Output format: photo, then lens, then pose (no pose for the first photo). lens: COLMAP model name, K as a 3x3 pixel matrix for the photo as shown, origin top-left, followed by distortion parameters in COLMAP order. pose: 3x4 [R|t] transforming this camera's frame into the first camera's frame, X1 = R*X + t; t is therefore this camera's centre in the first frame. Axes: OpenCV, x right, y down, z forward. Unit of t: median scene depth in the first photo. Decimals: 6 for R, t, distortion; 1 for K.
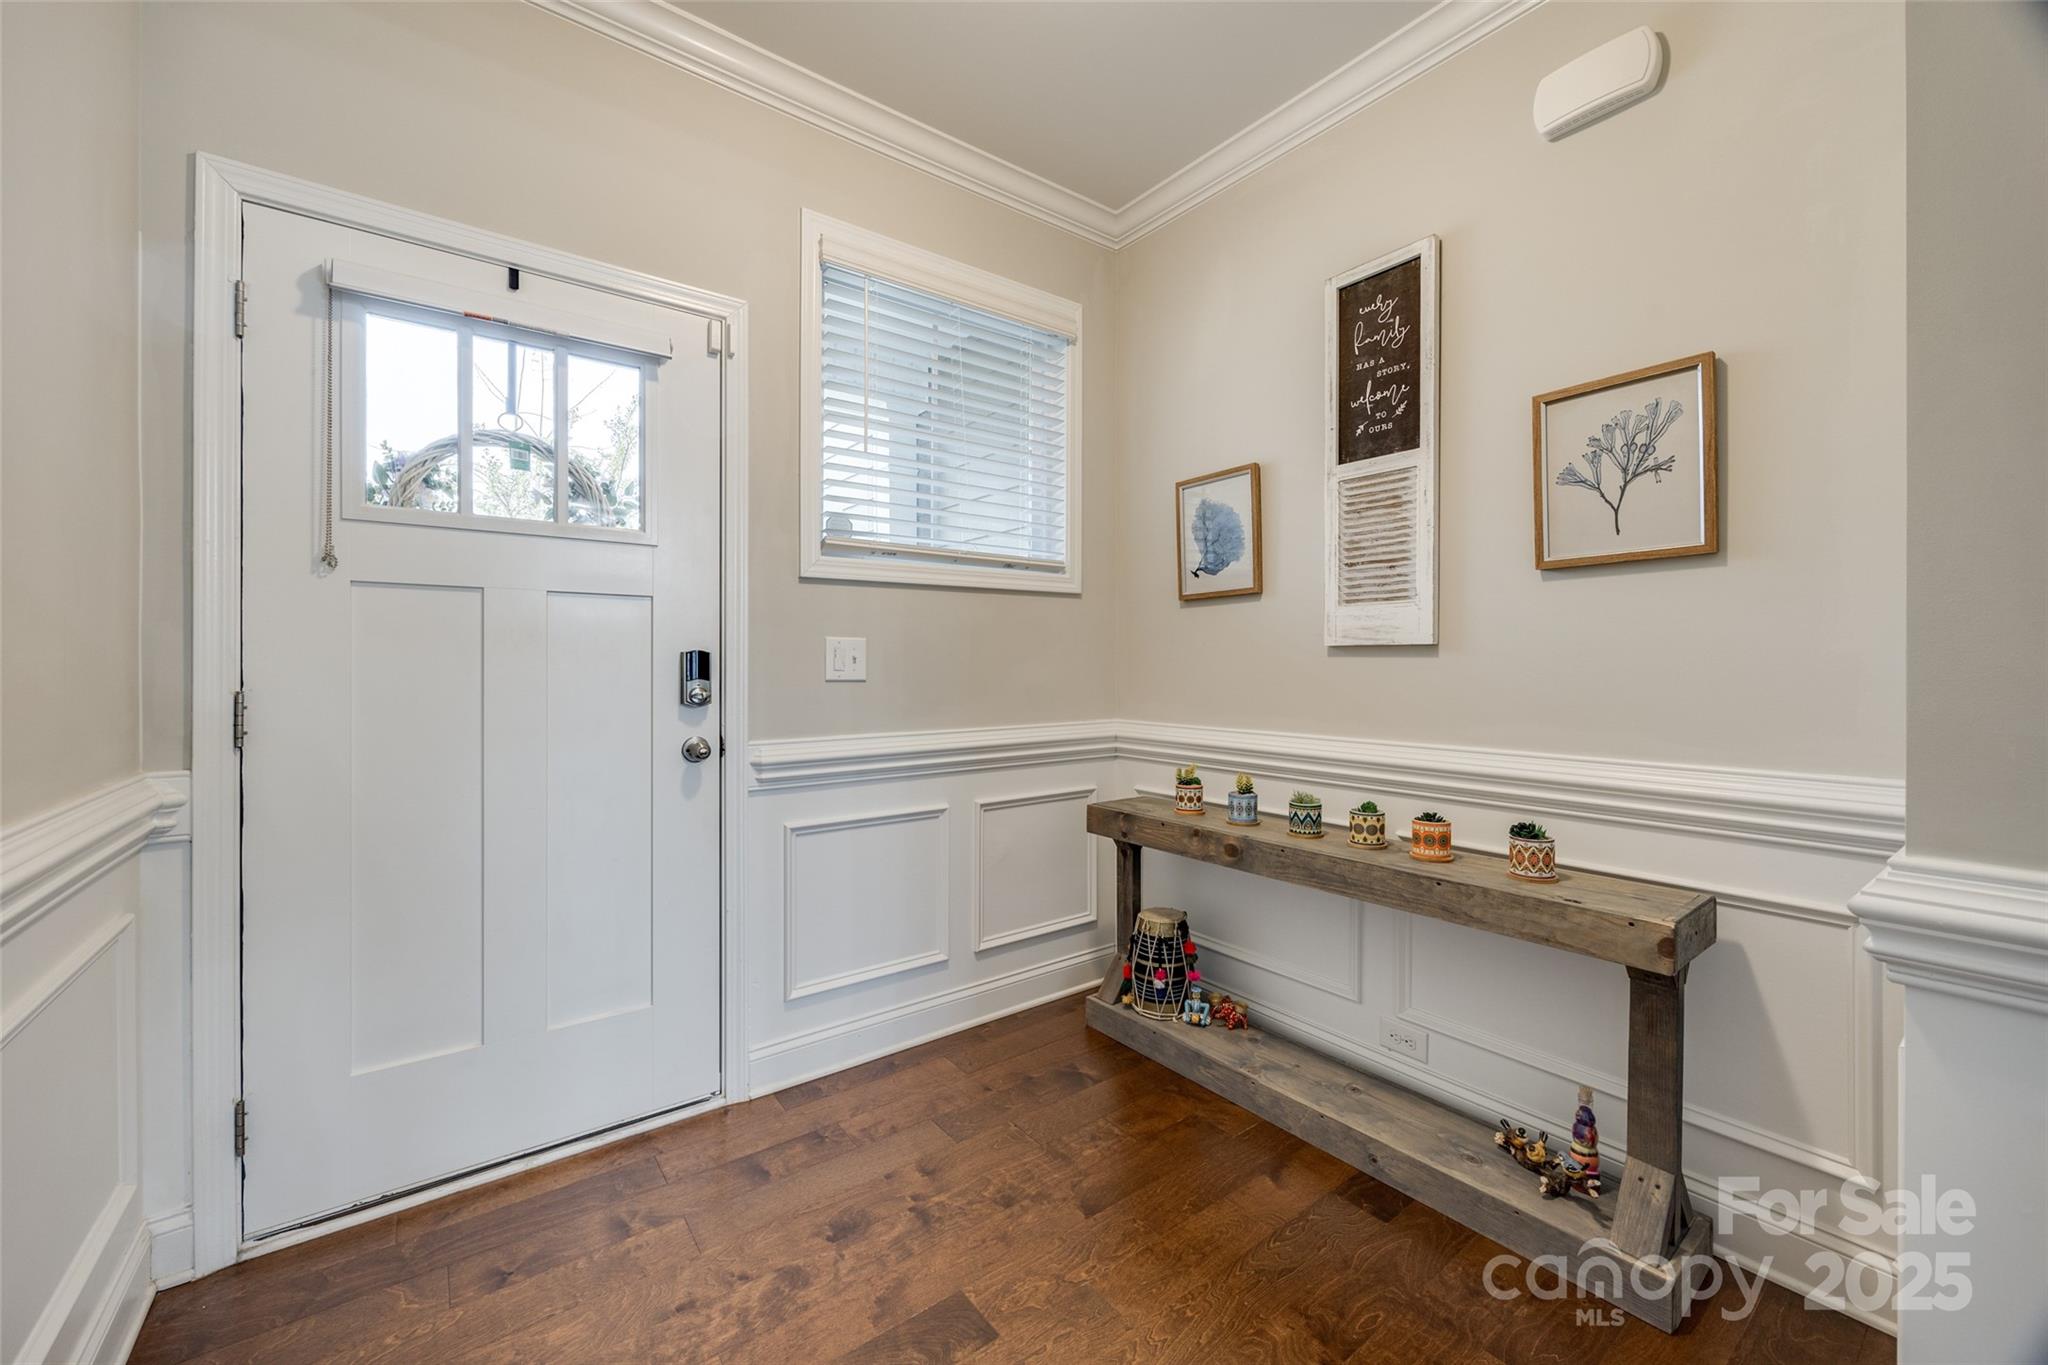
lens RADIAL K [[819.5, 0, 1029.4], [0, 819.5, 666.2], [0, 0, 1]] dist [0.001194, 0.000050]
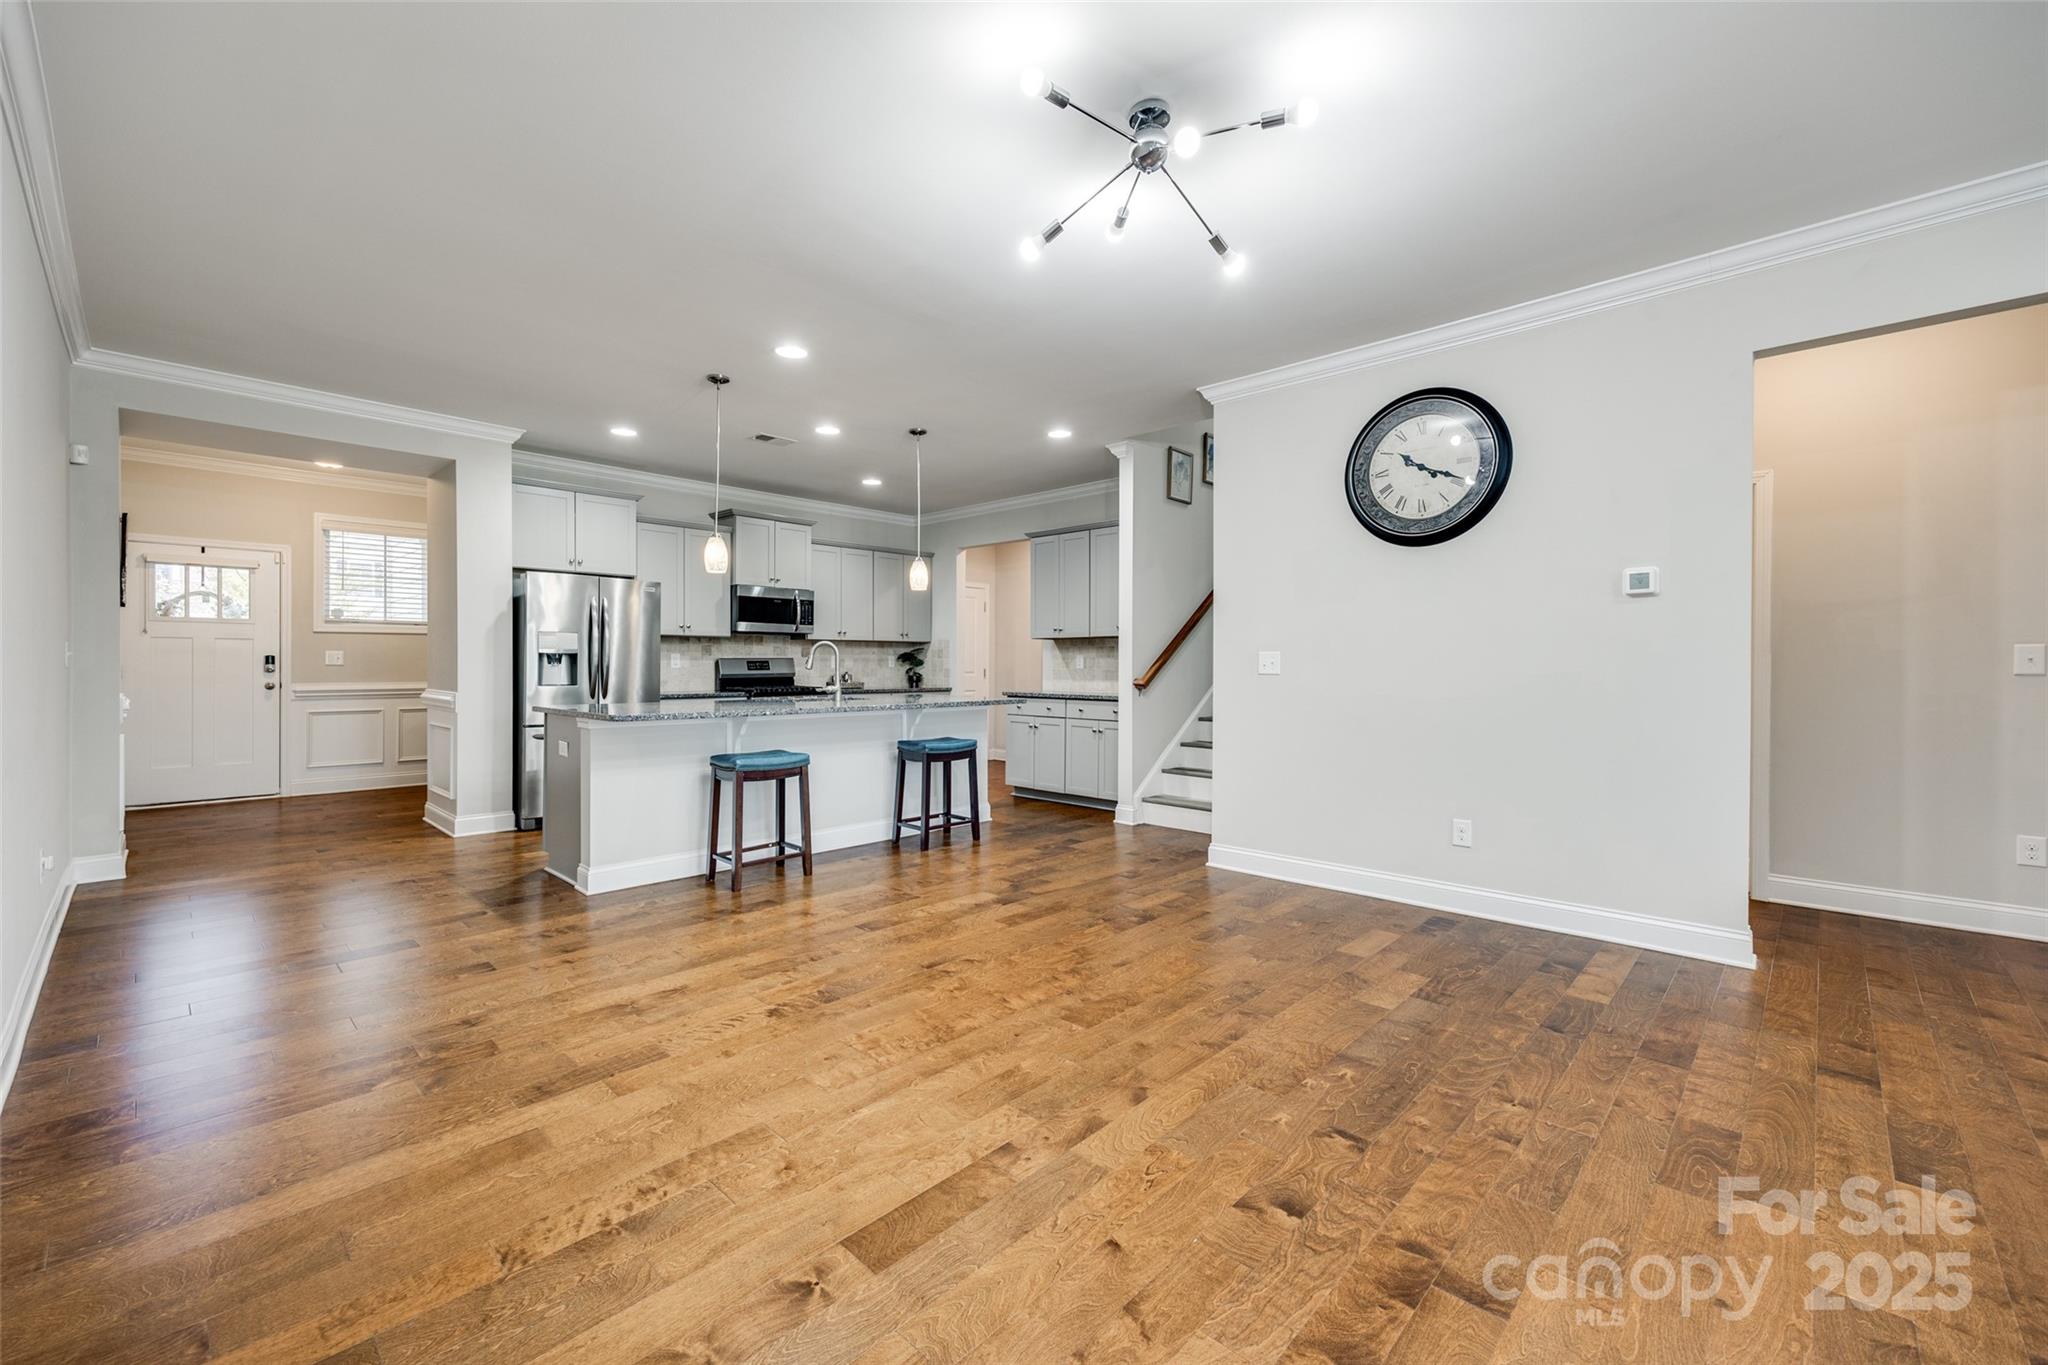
lens RADIAL K [[819.5, 0, 1016.5], [0, 819.5, 676.2], [0, 0, 1]] dist [0.001194, 0.000050]
pose [[0.986369, 0.005756, 0.164450, 2.134938], [-0.007272, 0.999936, 0.008613, 0.014654], [-0.164390, -0.009692, 0.986348, -2.911191]]
